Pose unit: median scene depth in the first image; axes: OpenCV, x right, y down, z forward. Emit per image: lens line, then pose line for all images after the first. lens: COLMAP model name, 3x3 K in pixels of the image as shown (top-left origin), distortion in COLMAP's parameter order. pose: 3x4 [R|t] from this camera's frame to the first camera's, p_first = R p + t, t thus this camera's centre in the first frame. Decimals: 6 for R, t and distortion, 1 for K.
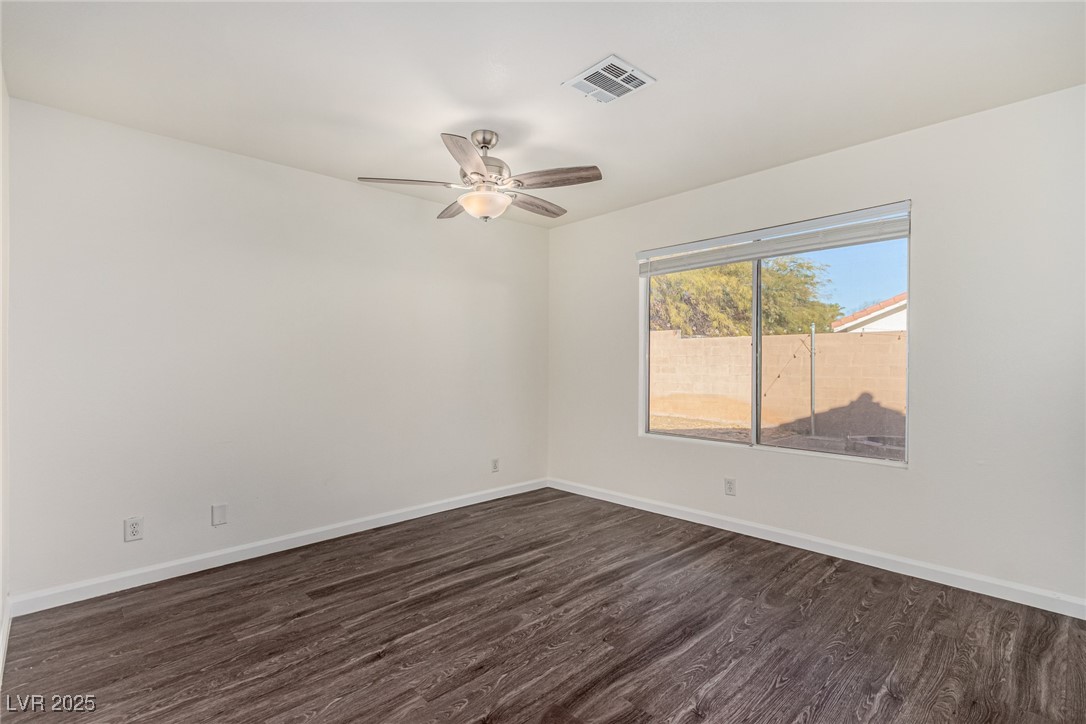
lens RADIAL K [[508.3, 0, 546.5], [0, 508.3, 366.7], [0, 0, 1]] dist [0.005582, 0.001444]
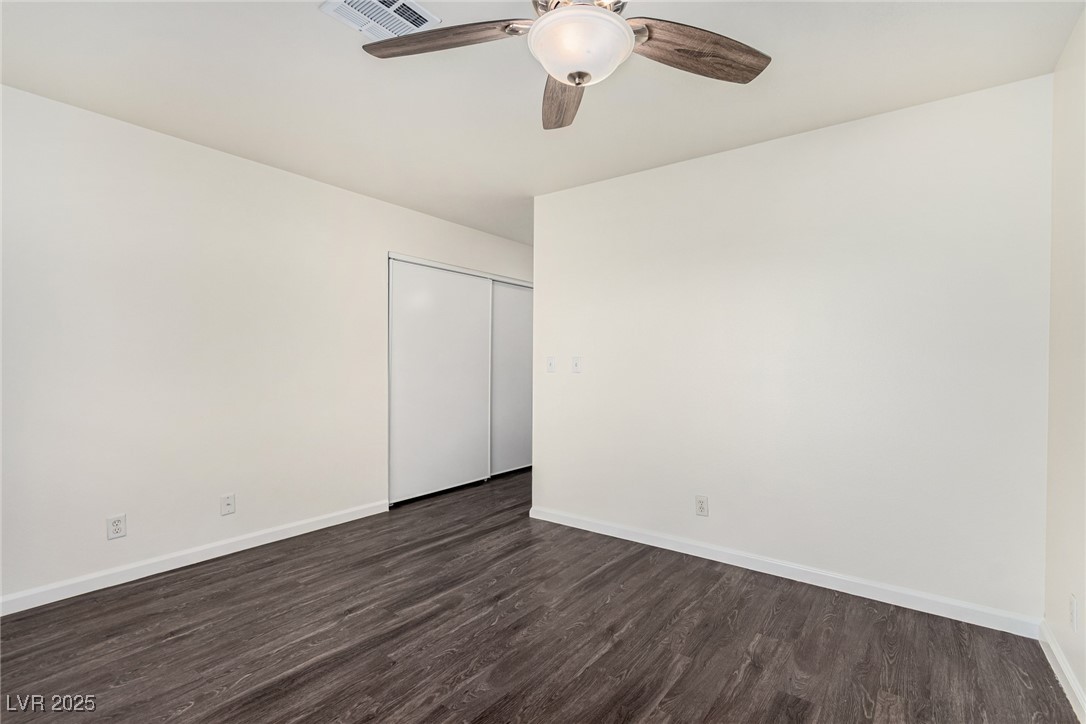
lens RADIAL K [[492.6, 0, 549.0], [0, 492.6, 362.6], [0, 0, 1]] dist [0.005113, -0.000093]
pose [[-0.984625, -0.003954, -0.174635, -0.004241], [-0.005670, 0.999940, 0.009326, -0.017203], [0.174587, 0.010173, -0.984589, 1.478837]]
